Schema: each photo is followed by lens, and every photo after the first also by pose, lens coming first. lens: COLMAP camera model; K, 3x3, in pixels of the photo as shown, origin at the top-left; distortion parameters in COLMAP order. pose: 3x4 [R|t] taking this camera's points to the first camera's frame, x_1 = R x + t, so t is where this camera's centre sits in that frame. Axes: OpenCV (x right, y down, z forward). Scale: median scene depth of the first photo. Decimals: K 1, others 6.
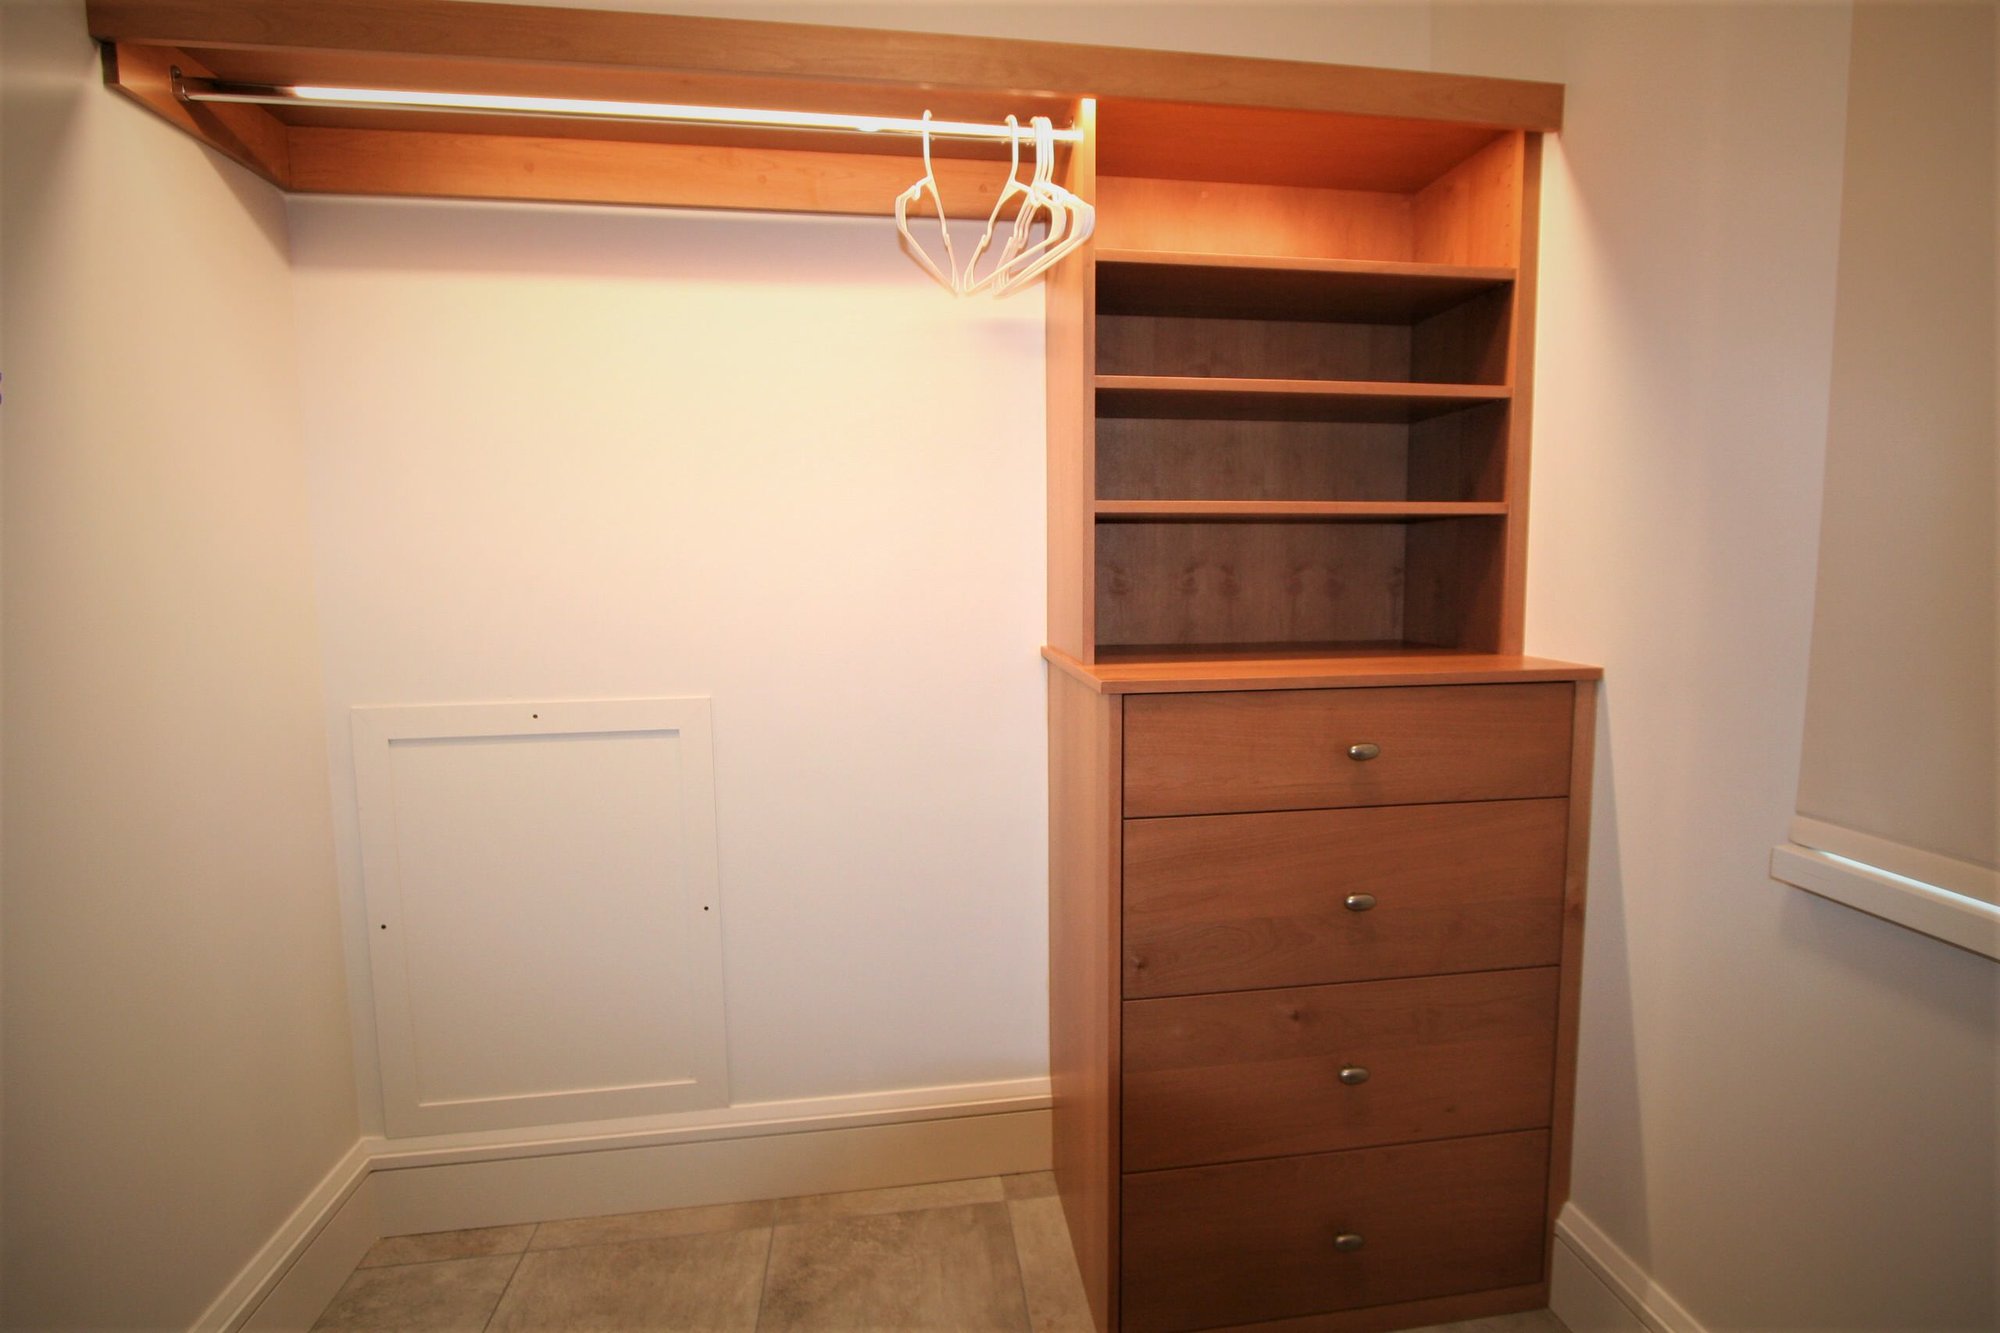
lens RADIAL K [[941.3, 0, 1000.0], [0, 941.3, 666.5], [0, 0, 1]] dist [-0.005830, 0.000869]
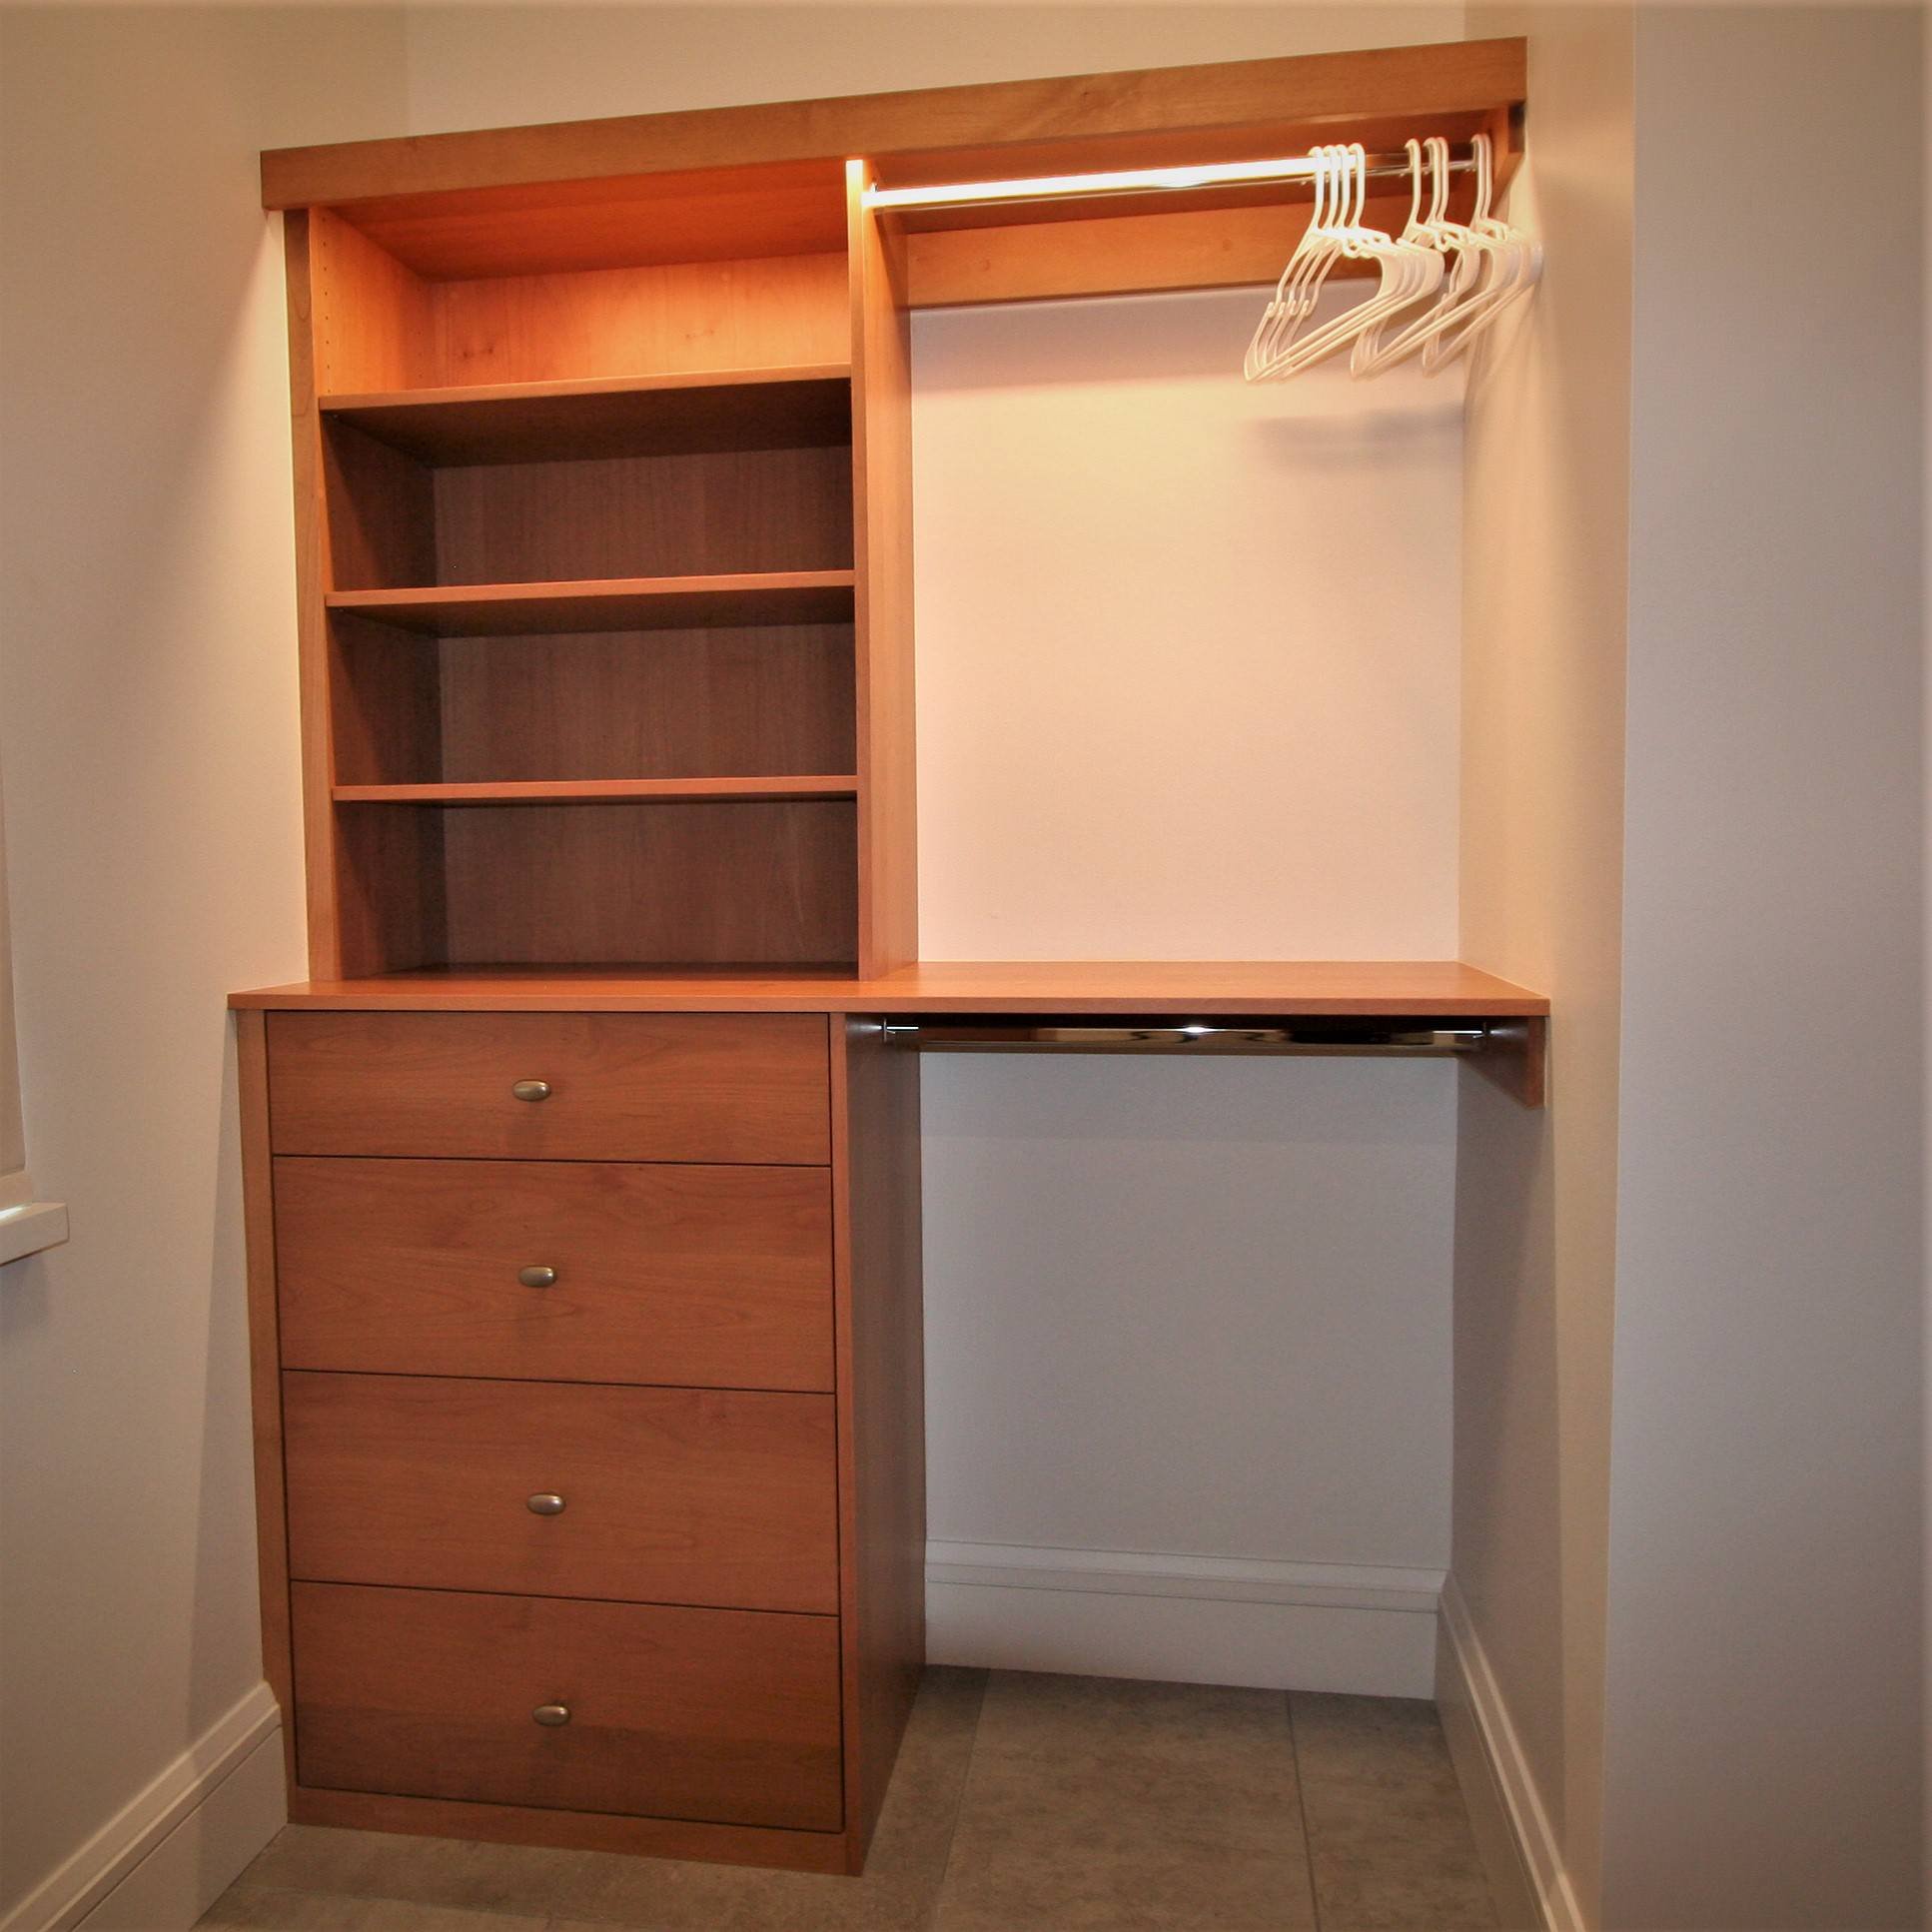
lens RADIAL K [[1521.9, 0, 966.0], [0, 1521.9, 966.0], [0, 0, 1]] dist [-0.002758, -0.041239]
pose [[0.962226, 0.015334, -0.271819, 0.953336], [-0.024906, 0.999184, -0.031800, 0.013045], [0.271110, 0.037369, 0.961823, -0.141697]]
